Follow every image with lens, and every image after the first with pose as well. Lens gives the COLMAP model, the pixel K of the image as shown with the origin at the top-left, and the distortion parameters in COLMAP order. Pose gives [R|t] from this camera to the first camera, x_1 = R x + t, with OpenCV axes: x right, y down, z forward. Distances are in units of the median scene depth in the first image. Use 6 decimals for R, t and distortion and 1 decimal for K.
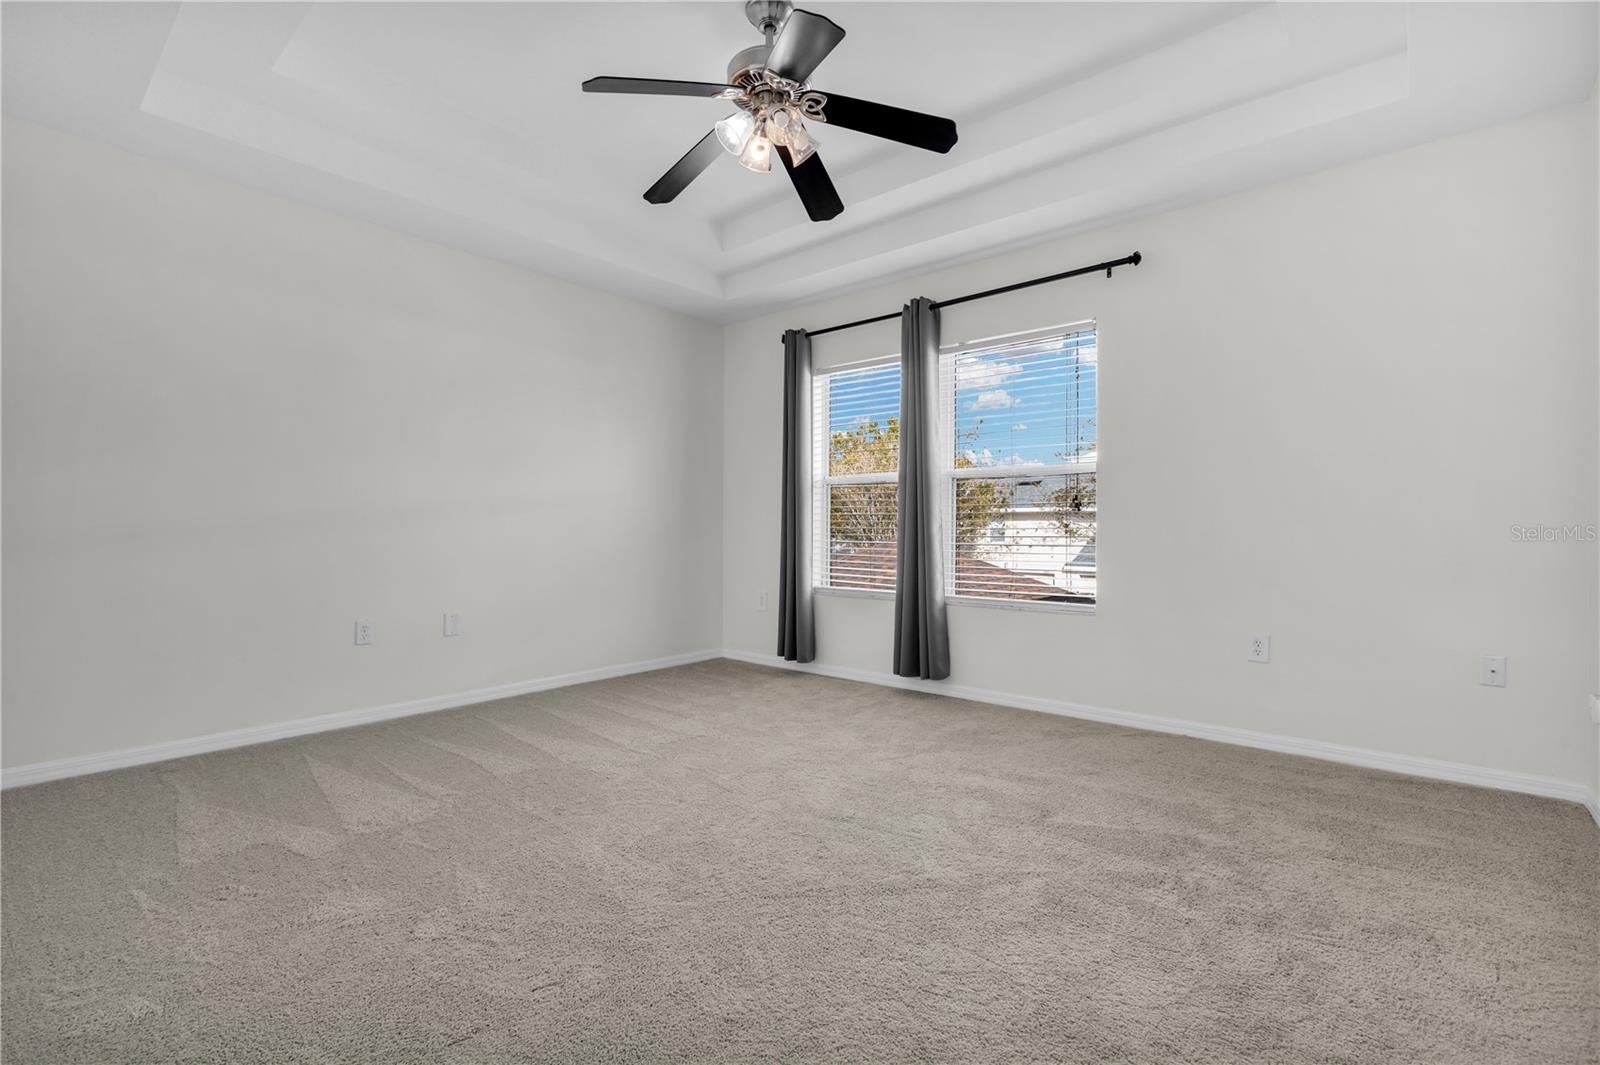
lens RADIAL K [[716.2, 0, 795.1], [0, 716.2, 520.8], [0, 0, 1]] dist [0.001512, -0.000152]
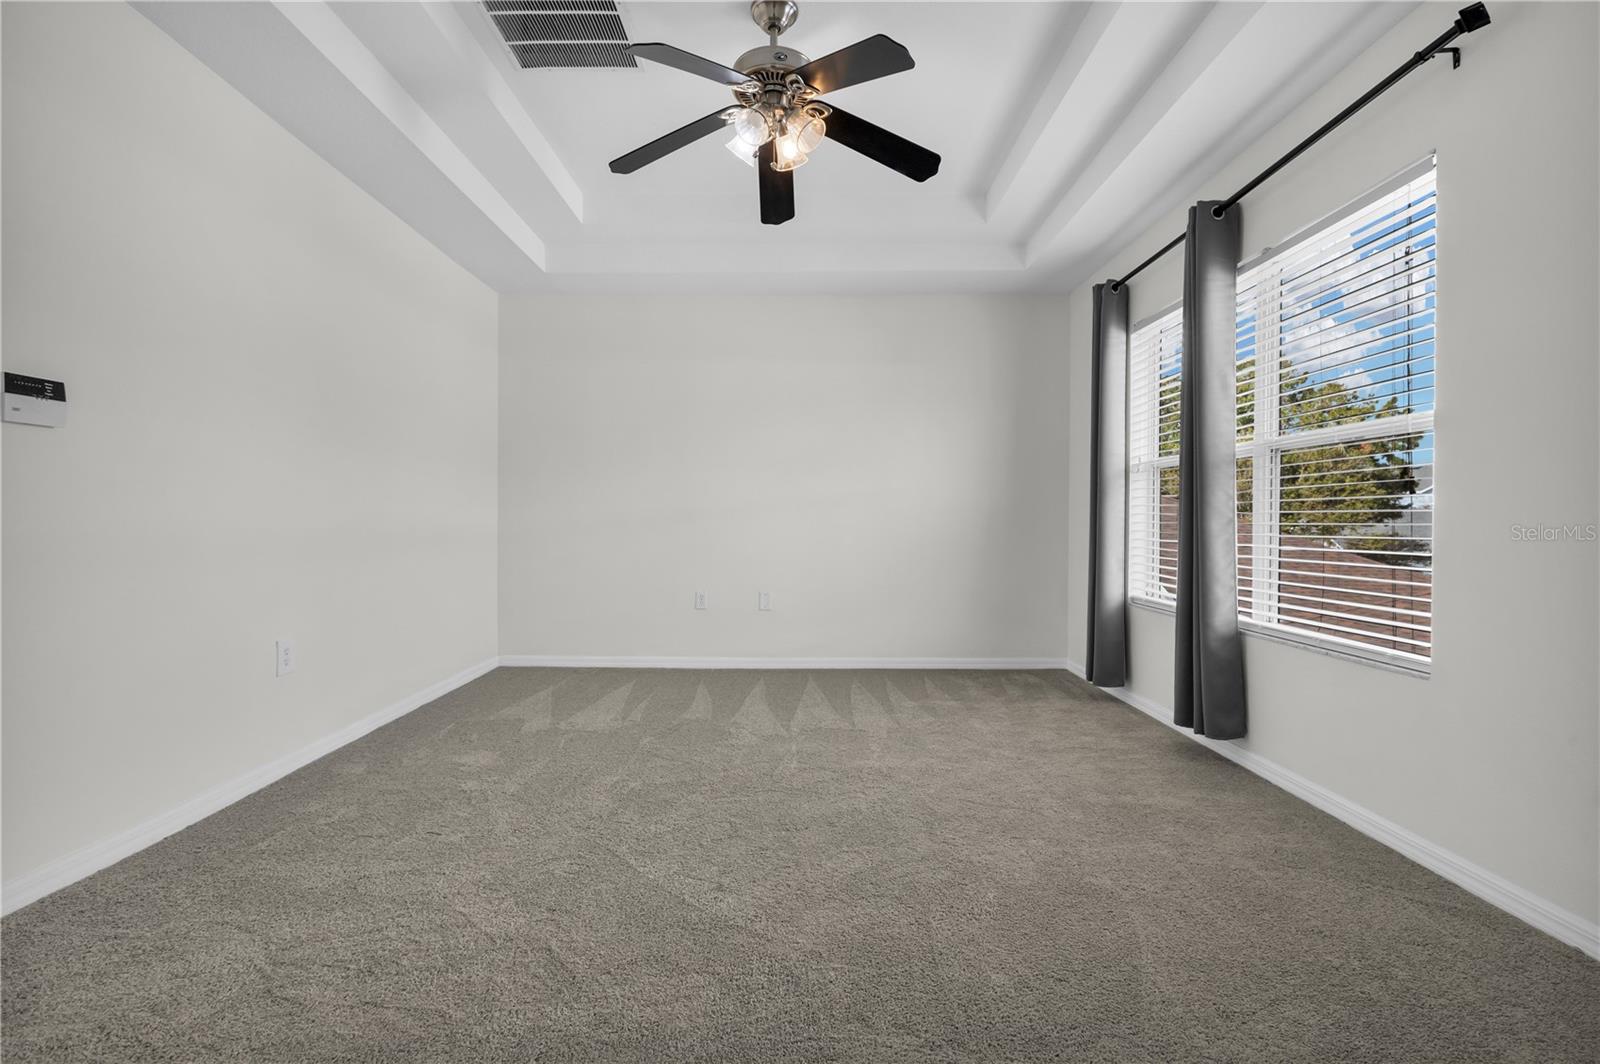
lens RADIAL K [[716.2, 0, 795.1], [0, 716.2, 520.3], [0, 0, 1]] dist [0.001512, -0.000152]
pose [[0.648326, -0.002021, -0.761360, 0.452470], [0.006618, 0.999974, 0.002981, 0.001612], [0.761334, -0.006971, 0.648322, 0.219253]]
